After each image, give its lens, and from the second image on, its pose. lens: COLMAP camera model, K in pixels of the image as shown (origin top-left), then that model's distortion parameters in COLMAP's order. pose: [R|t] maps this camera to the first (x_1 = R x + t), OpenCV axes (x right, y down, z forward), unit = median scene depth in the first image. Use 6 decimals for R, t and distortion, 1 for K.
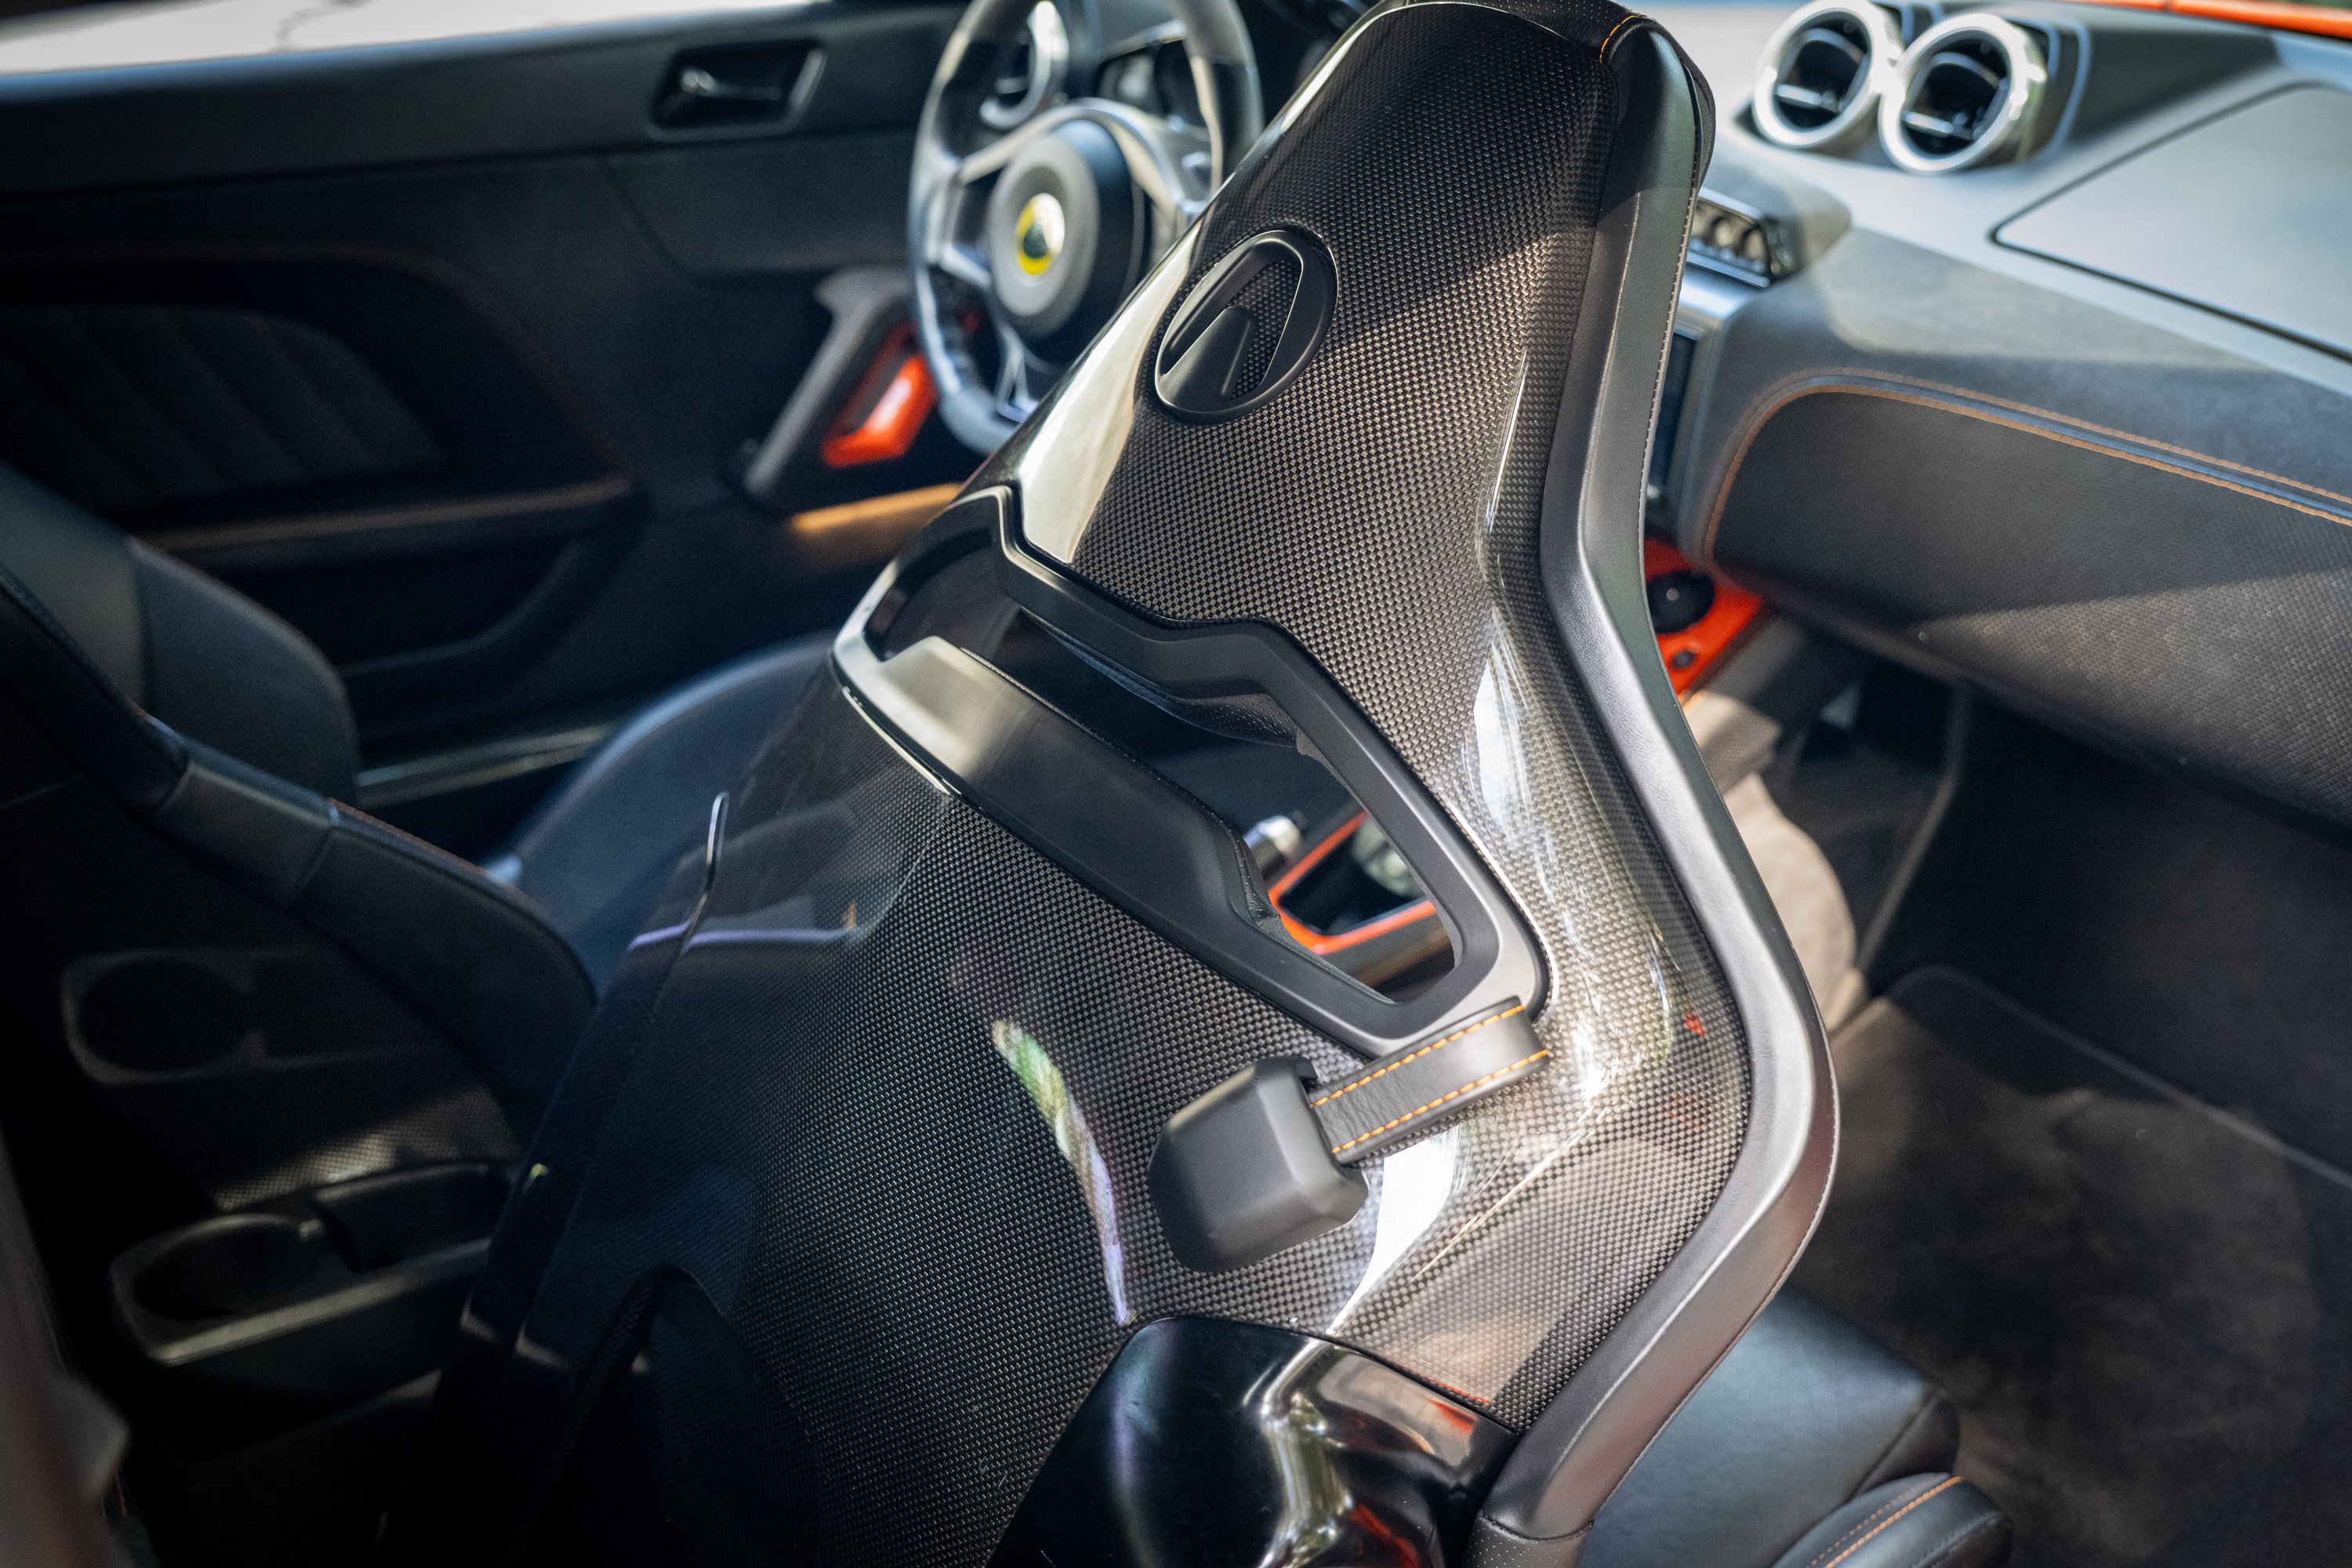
lens RADIAL K [[2310.8, 0, 1176.0], [0, 2310.8, 784.0], [0, 0, 1]] dist [0.008481, 0.003647]
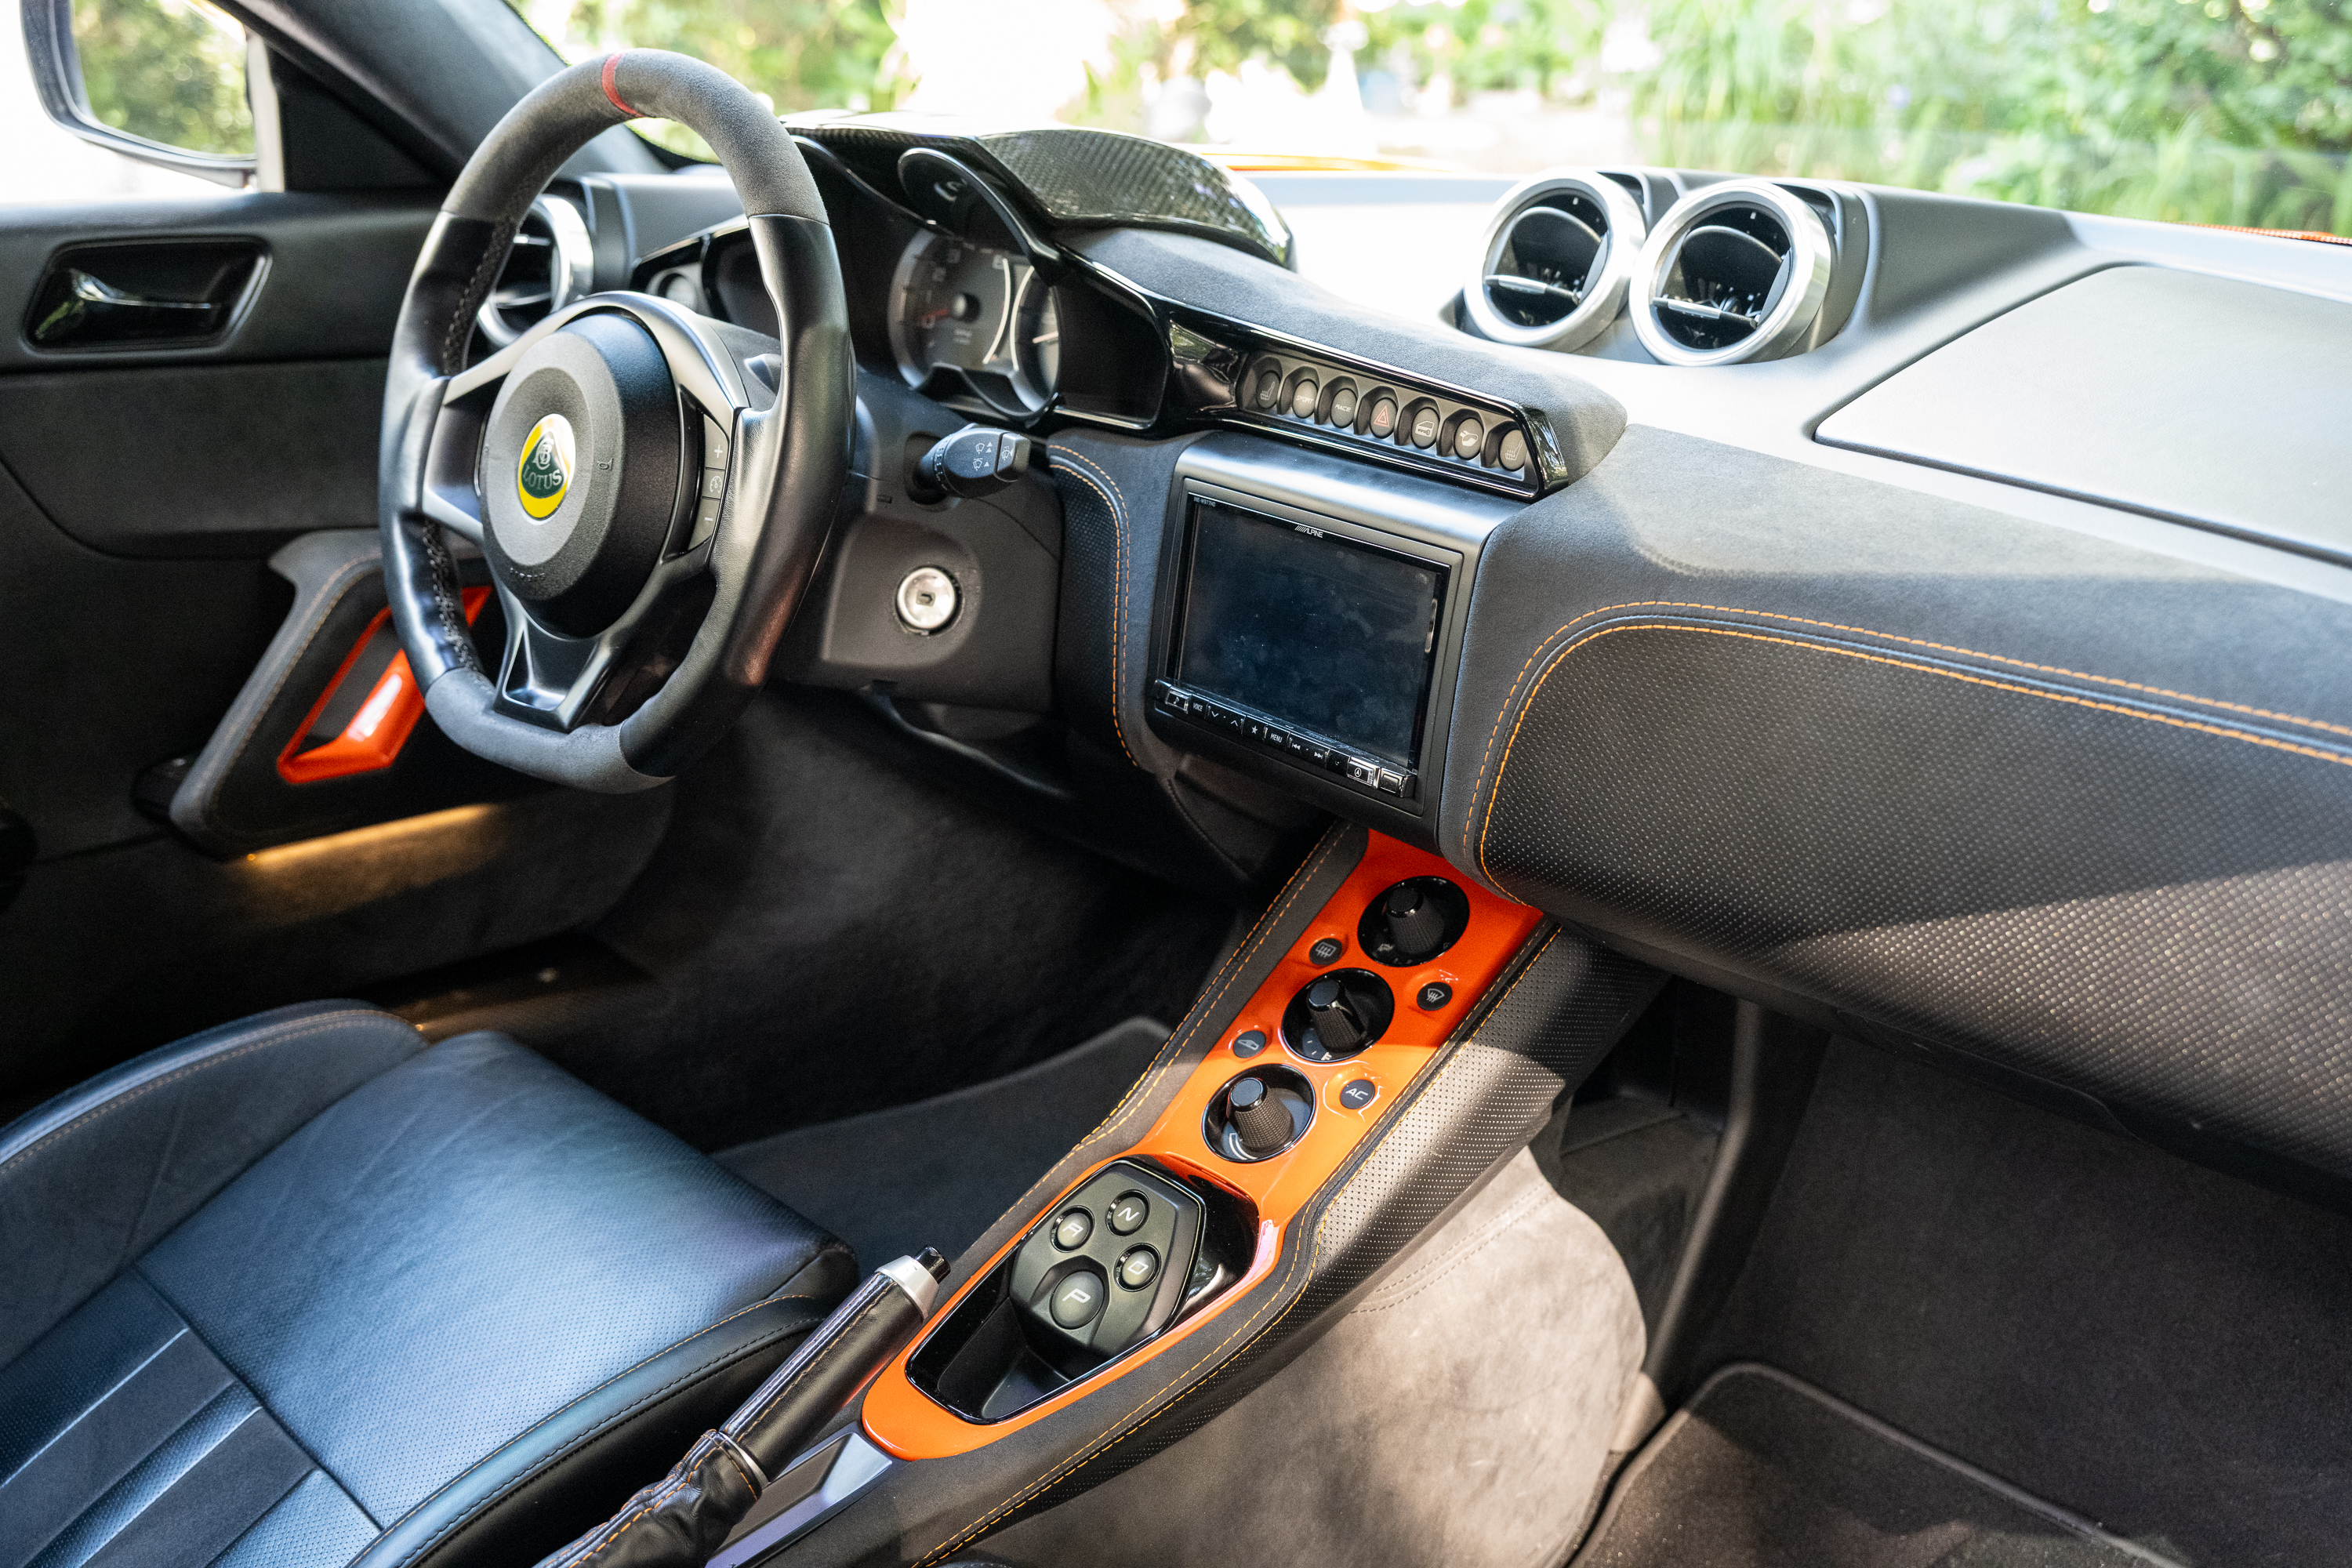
lens RADIAL K [[2340.1, 0, 1176.0], [0, 2340.1, 784.0], [0, 0, 1]] dist [0.005165, 0.003723]
pose [[0.985110, -0.035424, 0.168236, 0.009790], [0.057200, 0.990327, -0.126413, -0.031102], [-0.162130, 0.134153, 0.977608, 0.260432]]
